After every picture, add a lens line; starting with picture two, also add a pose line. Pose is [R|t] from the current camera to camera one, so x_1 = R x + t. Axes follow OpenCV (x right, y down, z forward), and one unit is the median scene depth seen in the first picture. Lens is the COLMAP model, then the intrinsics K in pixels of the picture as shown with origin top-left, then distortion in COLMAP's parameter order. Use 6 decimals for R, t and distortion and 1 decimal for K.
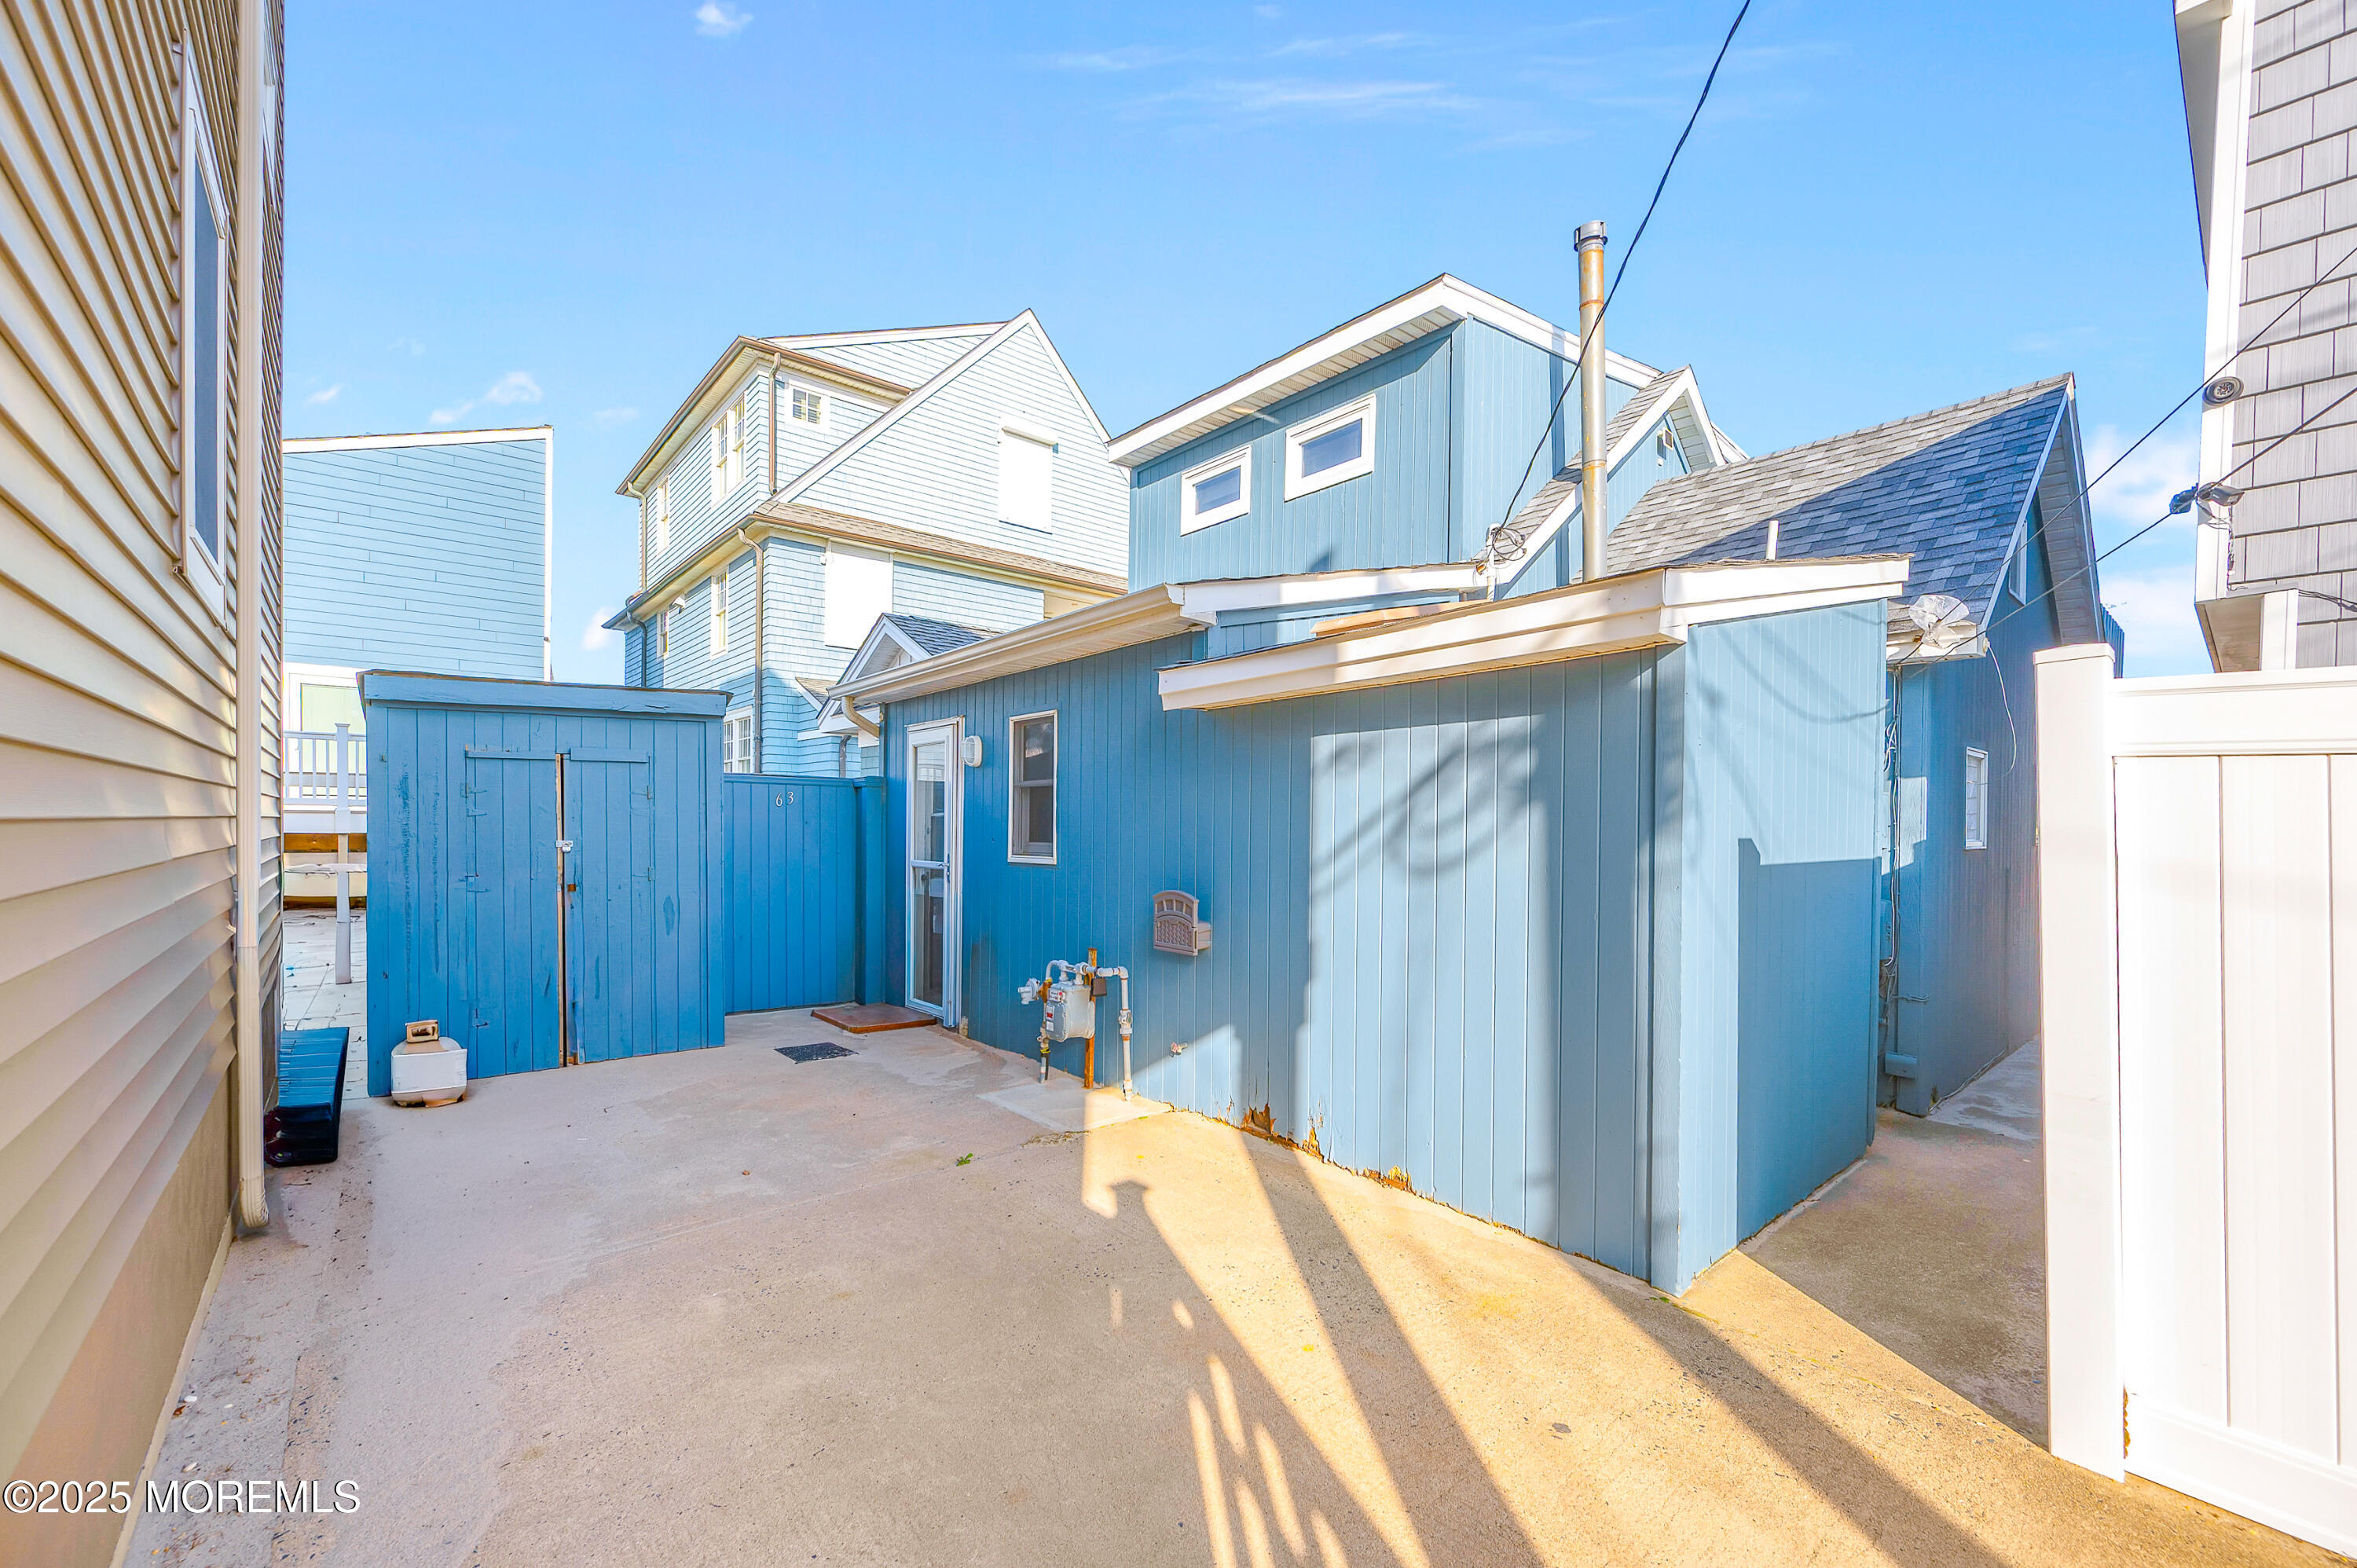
lens RADIAL K [[945.2, 0, 1179.1], [0, 945.2, 814.9], [0, 0, 1]] dist [0.000362, 0.000020]
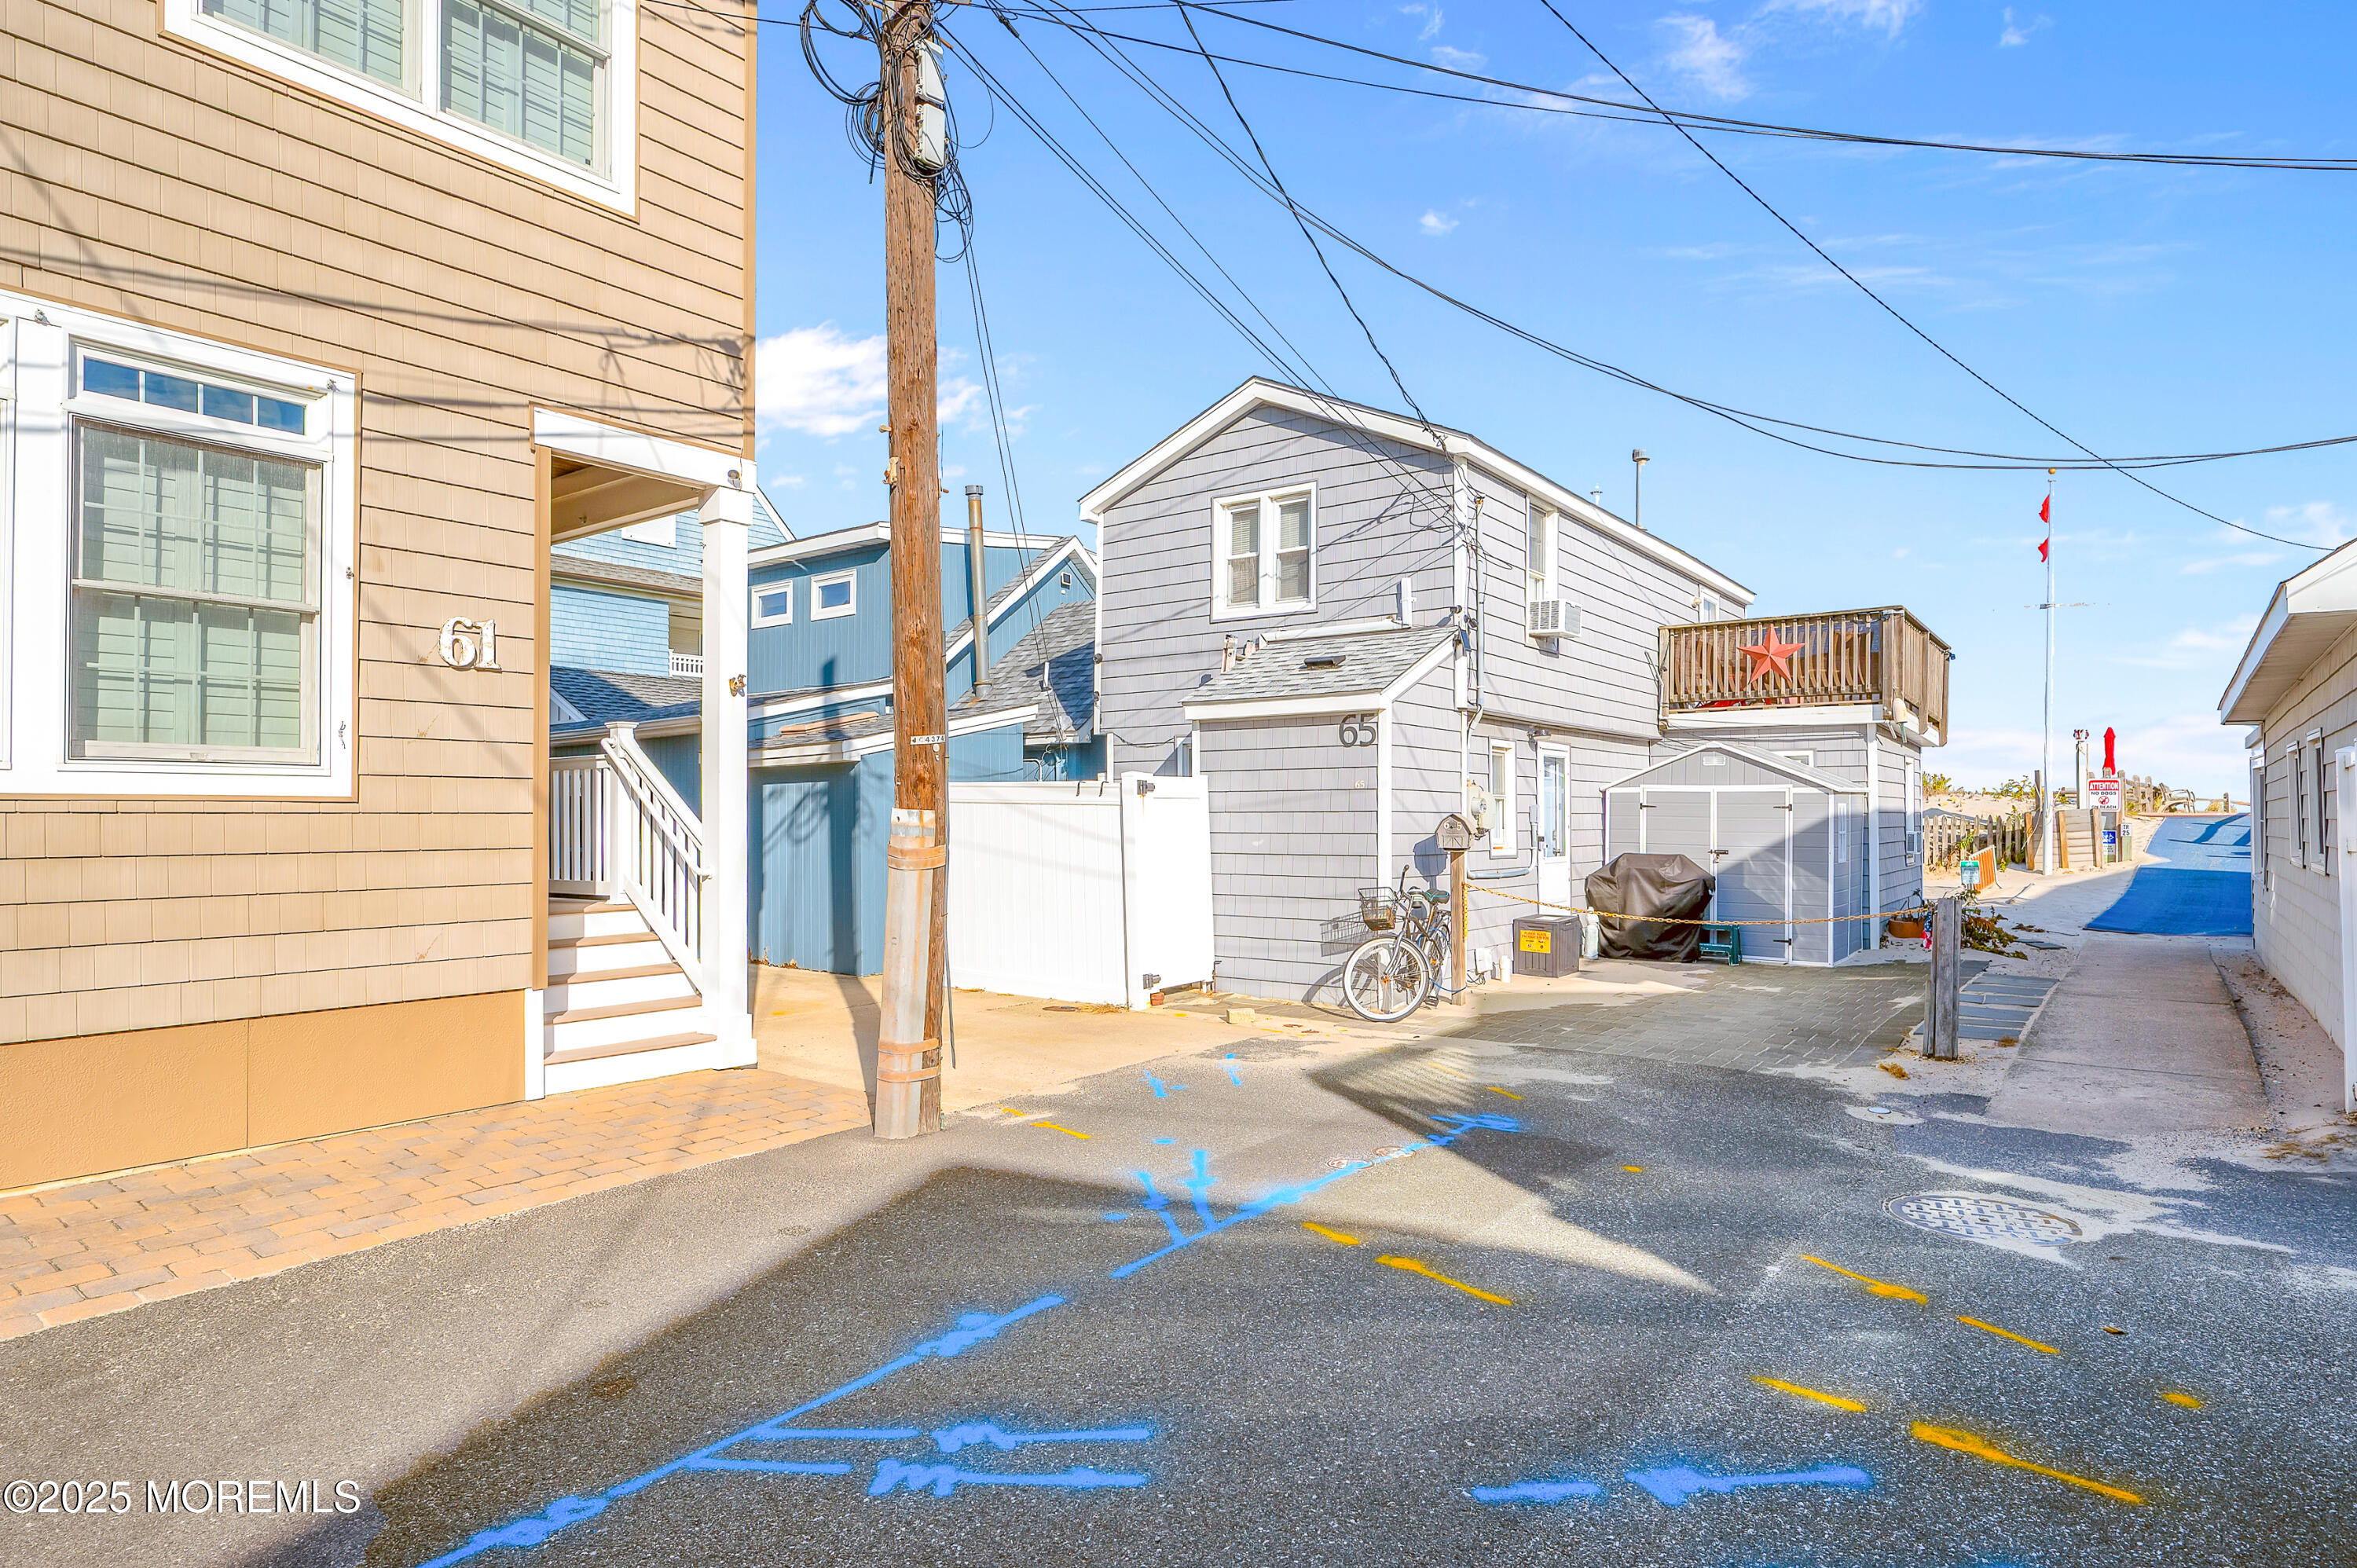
lens RADIAL K [[1305.5, 0, 1178.5], [0, 1305.5, 784.0], [0, 0, 1]] dist [-0.000270, -0.000033]
pose [[0.978028, -0.011352, 0.208162, 0.277630], [0.015692, 0.999692, -0.019211, -0.004806], [-0.207880, 0.022055, 0.977906, -1.385894]]
